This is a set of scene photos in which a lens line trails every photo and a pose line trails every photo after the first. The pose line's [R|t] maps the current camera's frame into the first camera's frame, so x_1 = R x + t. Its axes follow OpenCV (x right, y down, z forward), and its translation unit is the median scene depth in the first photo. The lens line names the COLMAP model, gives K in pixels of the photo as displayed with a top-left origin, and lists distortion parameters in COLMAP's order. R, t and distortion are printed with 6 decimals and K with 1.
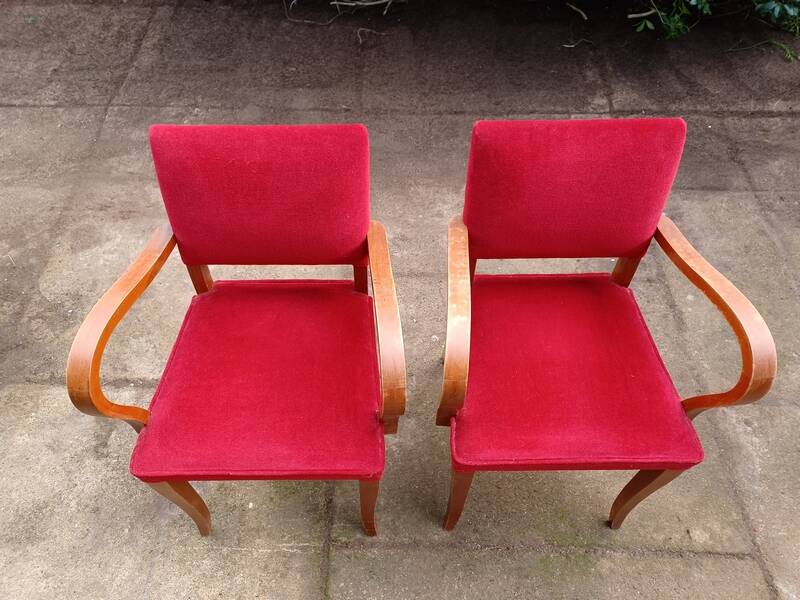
lens RADIAL K [[600.7, 0, 394.8], [0, 600.7, 301.6], [0, 0, 1]] dist [0.025178, 0.000824]
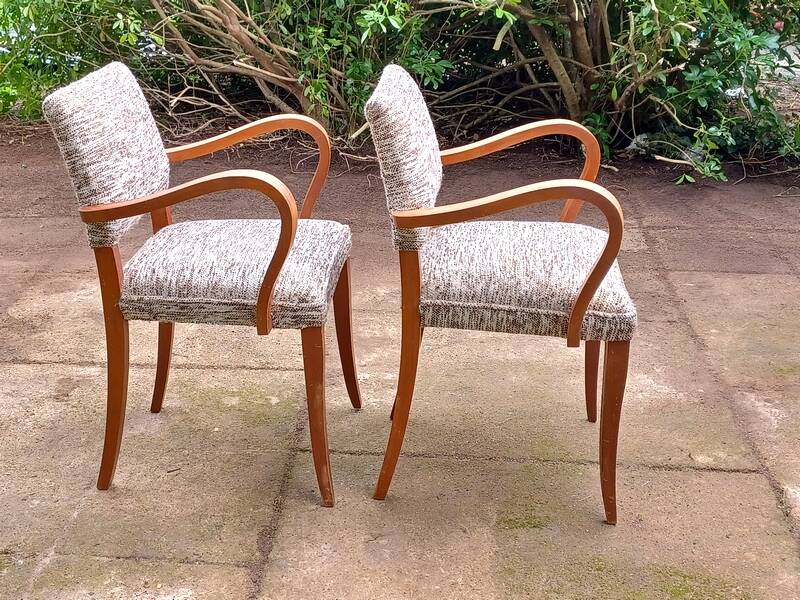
lens RADIAL K [[1058.3, 0, 400.0], [0, 1058.3, 300.0], [0, 0, 1]] dist [0.075670, -0.058003]
pose [[0.998867, 0.010592, -0.046401, 0.112919], [-0.033657, 0.846513, -0.531303, 0.976840], [0.033651, 0.532262, 0.845910, -0.459746]]
